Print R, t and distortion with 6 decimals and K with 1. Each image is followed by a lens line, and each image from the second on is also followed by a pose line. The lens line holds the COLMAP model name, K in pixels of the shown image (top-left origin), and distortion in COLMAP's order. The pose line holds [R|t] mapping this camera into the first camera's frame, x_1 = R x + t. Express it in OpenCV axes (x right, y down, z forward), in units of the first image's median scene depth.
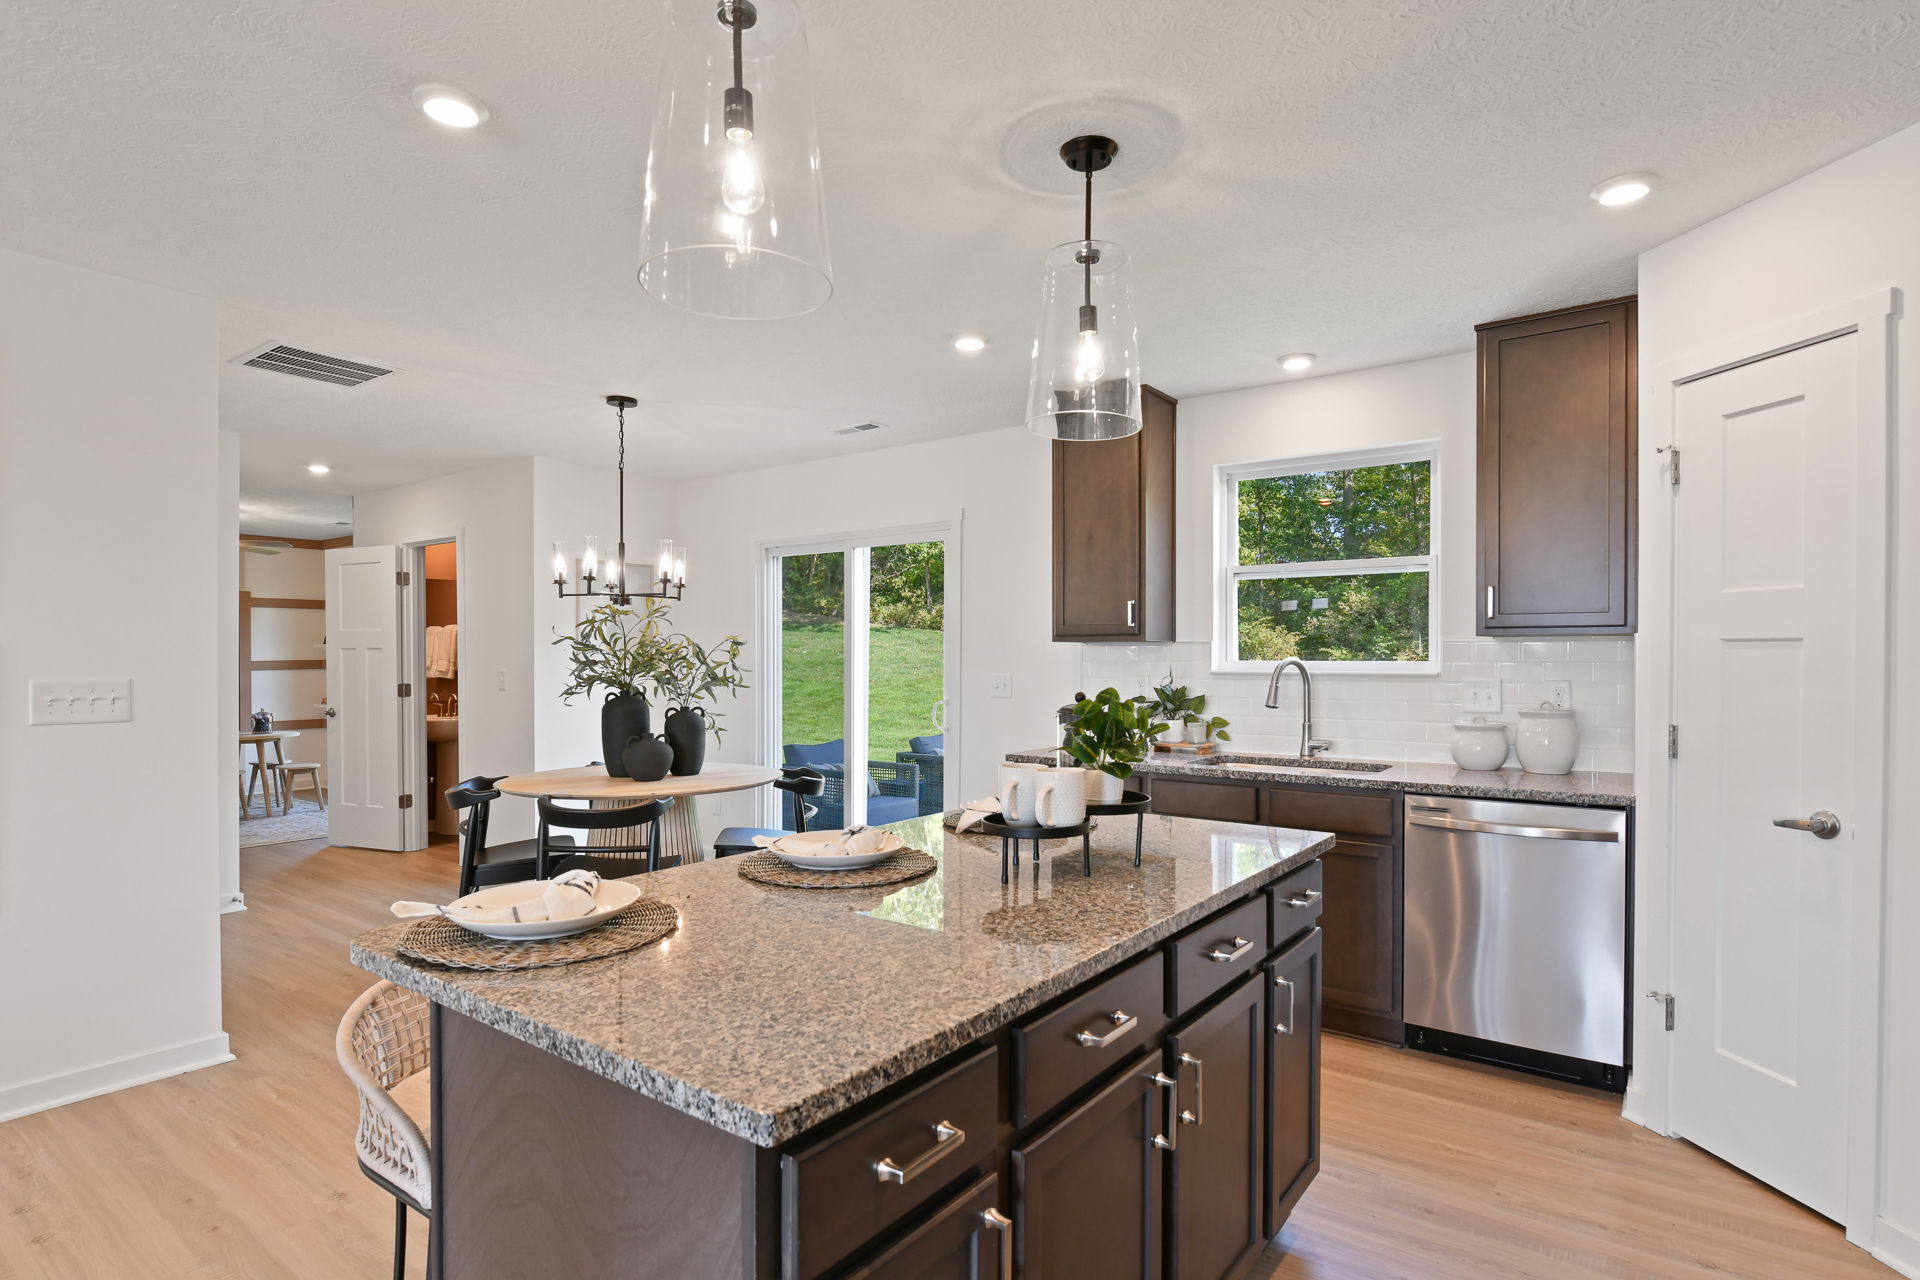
lens RADIAL K [[963.3, 0, 970.3], [0, 963.3, 662.8], [0, 0, 1]] dist [-0.001617, 0.000009]
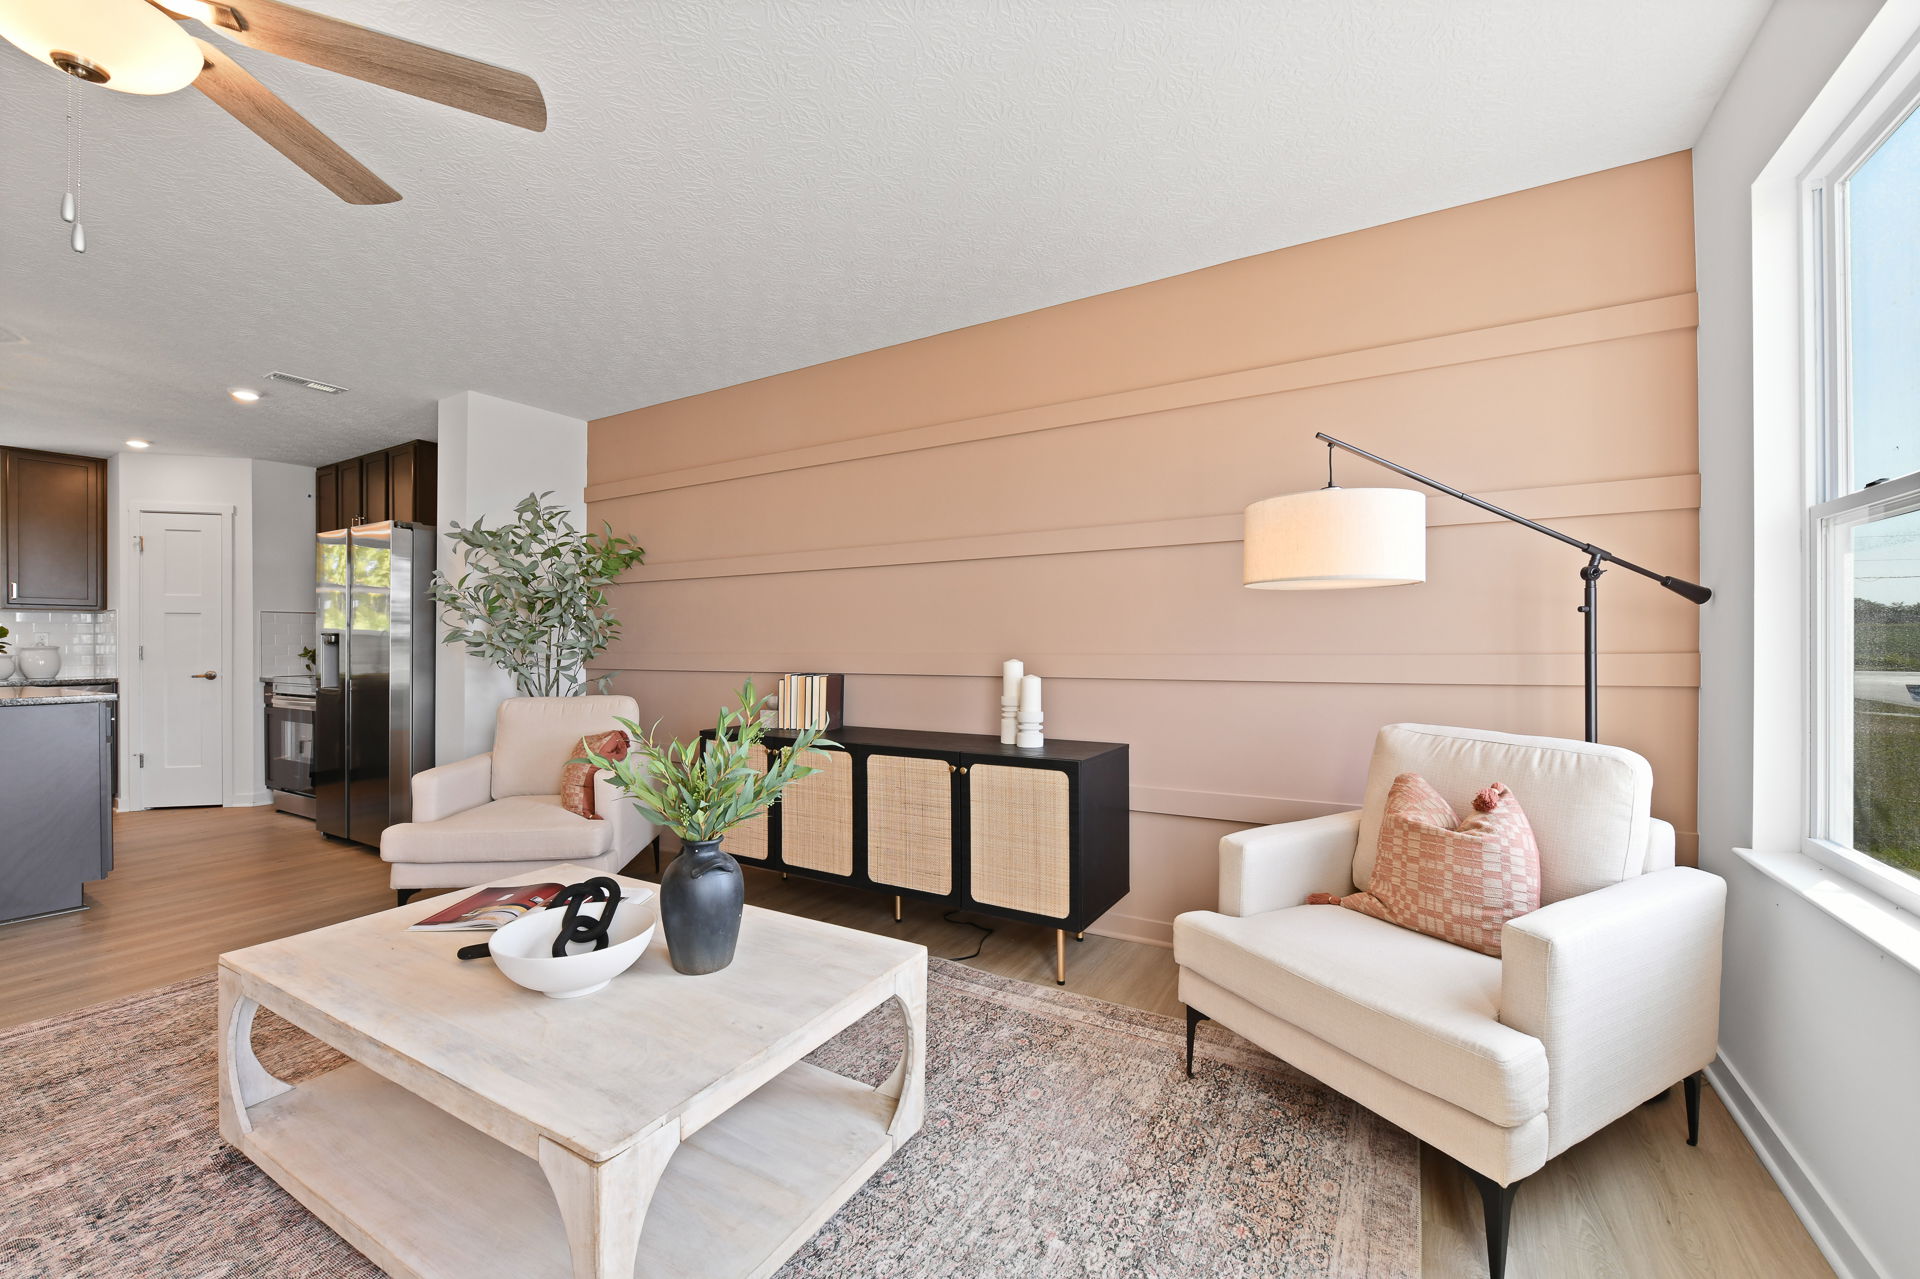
lens RADIAL K [[772.4, 0, 960.0], [0, 772.4, 639.5], [0, 0, 1]] dist [-0.007067, -0.000327]
pose [[-0.090215, 0.006469, 0.995901, -0.893728], [0.009391, 0.999940, -0.005644, 0.047425], [-0.995878, 0.008844, -0.090271, -0.583202]]
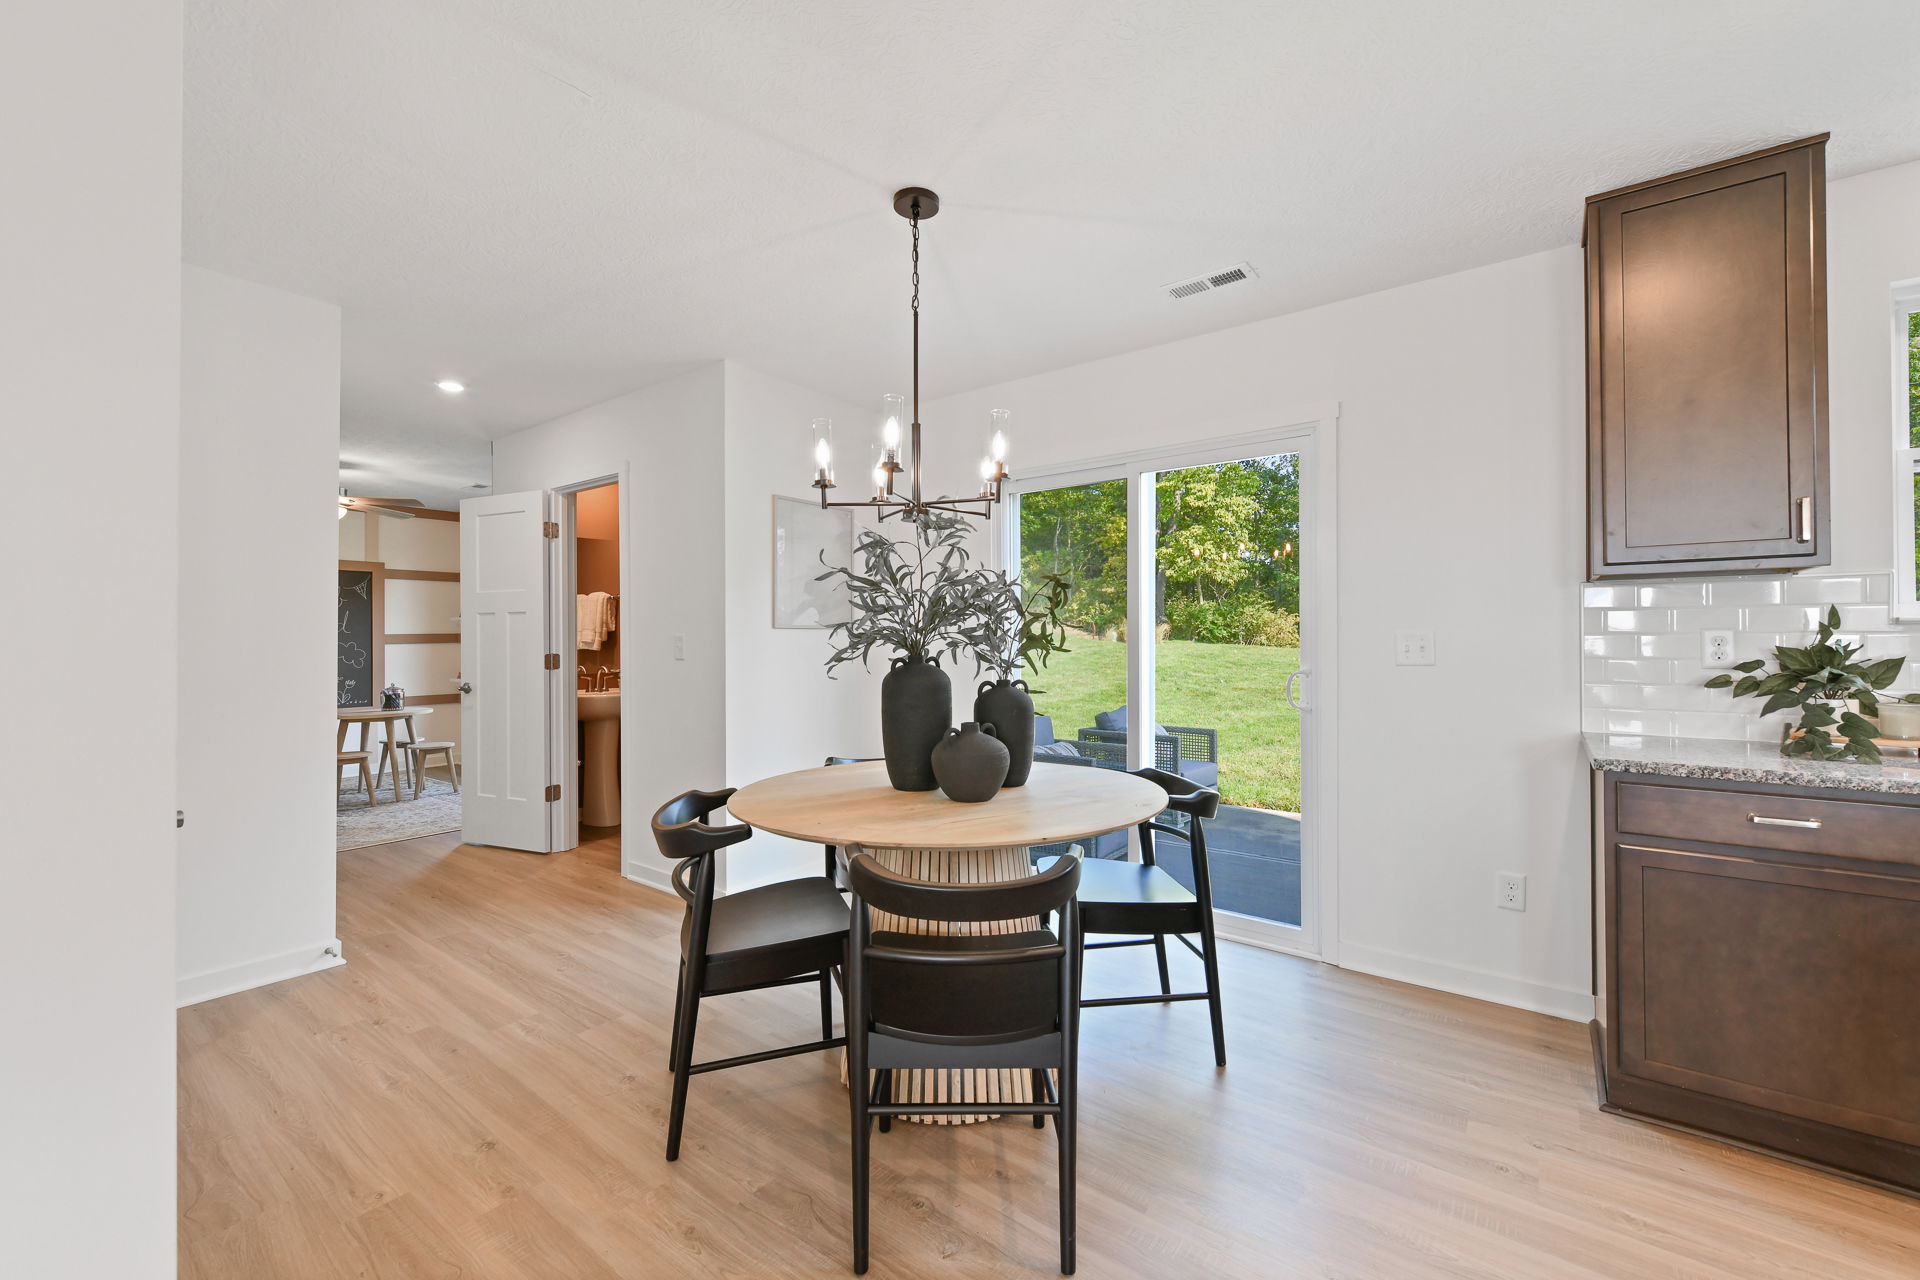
lens RADIAL K [[770.4, 0, 966.2], [0, 770.4, 634.7], [0, 0, 1]] dist [0.010474, -0.000165]
pose [[0.999899, -0.004450, -0.013534, -0.322106], [0.004281, 0.999913, -0.012454, 0.022443], [0.013588, 0.012395, 0.999831, 0.488027]]
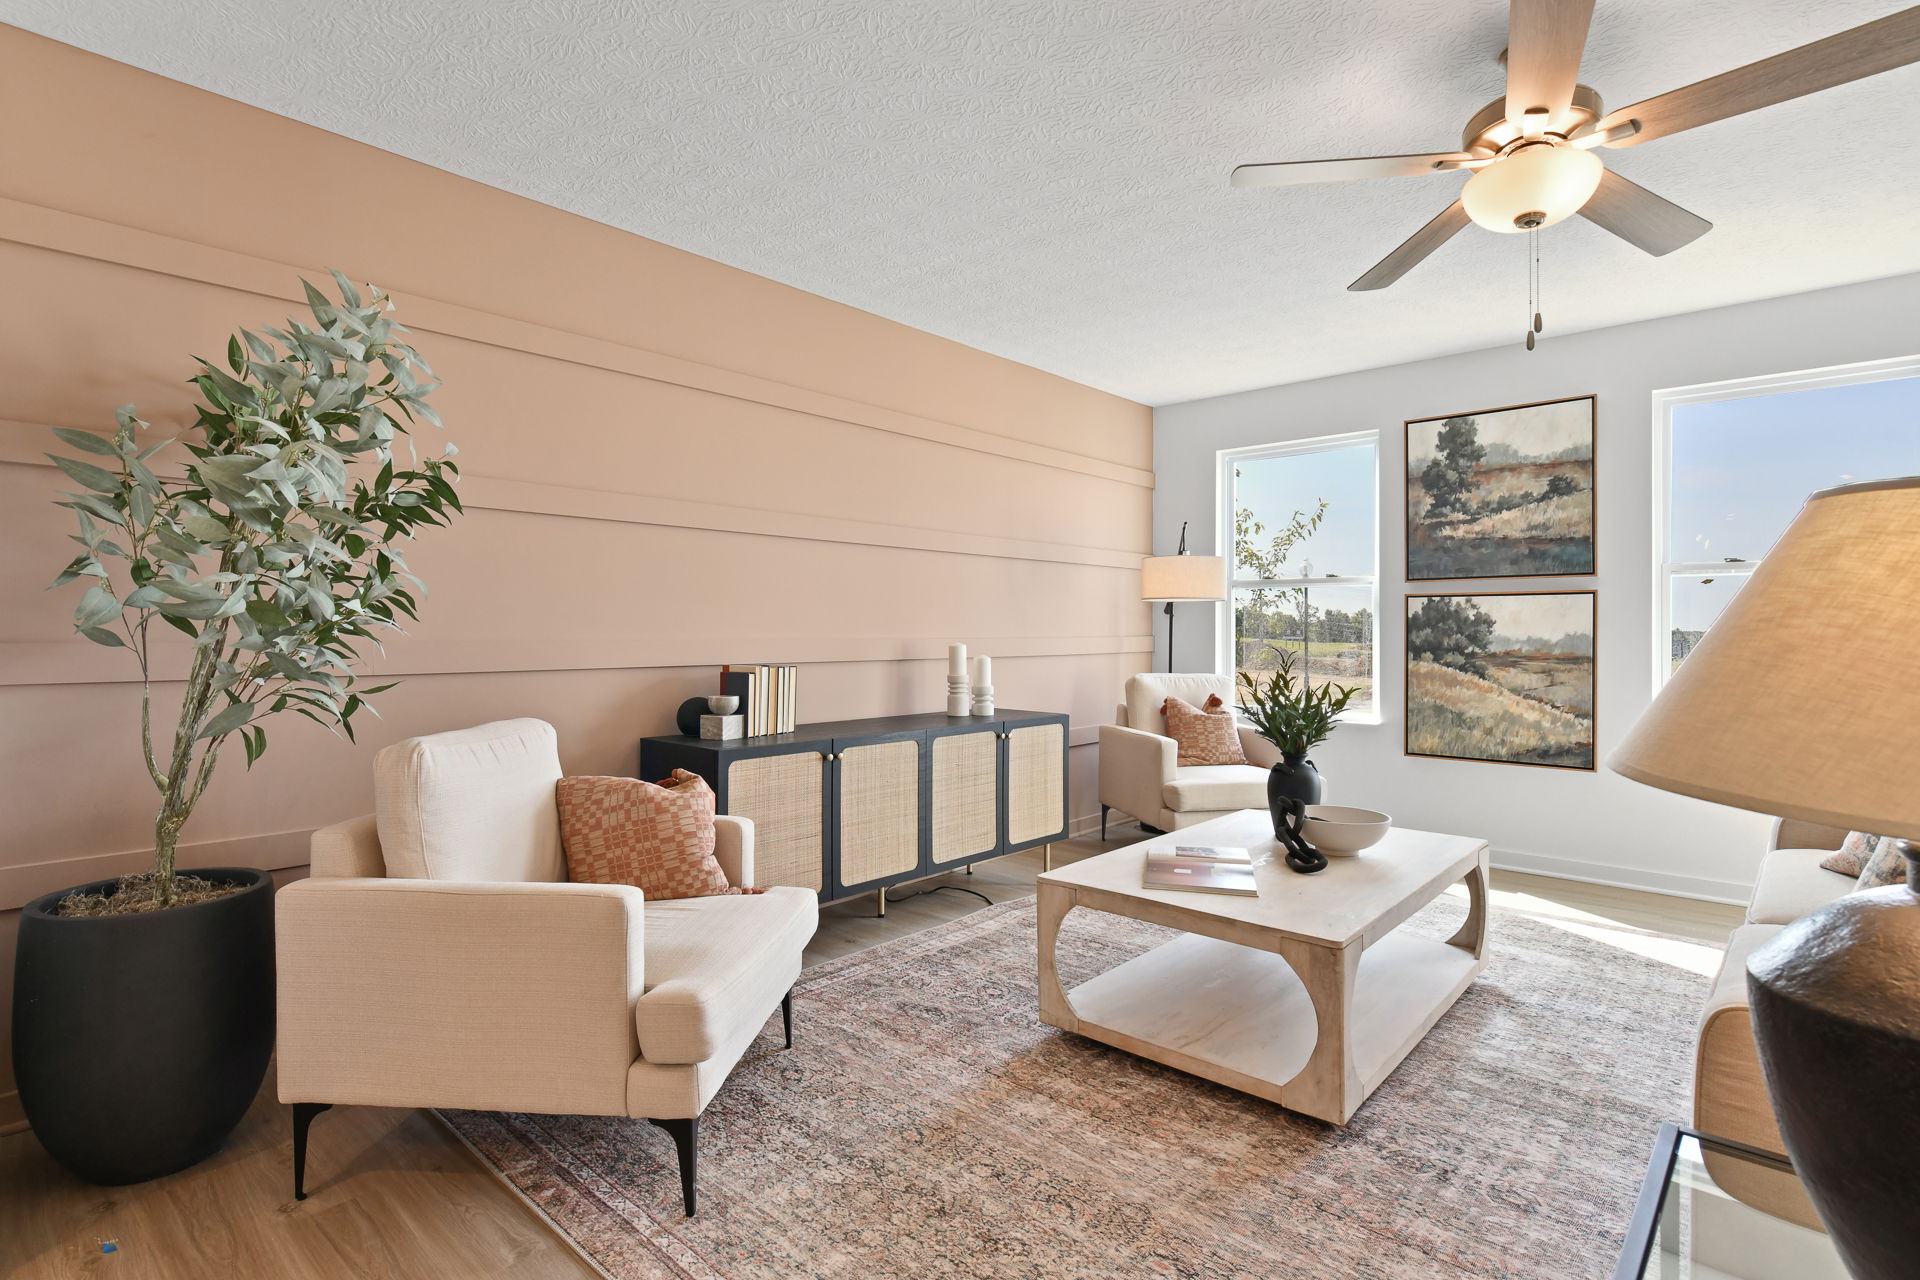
lens RADIAL K [[938.5, 0, 961.2], [0, 938.5, 631.3], [0, 0, 1]] dist [-0.004733, -0.000718]
pose [[-0.993728, -0.002582, 0.111792, -0.332731], [-0.002181, 0.999991, 0.003712, 0.046357], [-0.111801, 0.003445, -0.993725, 0.243260]]
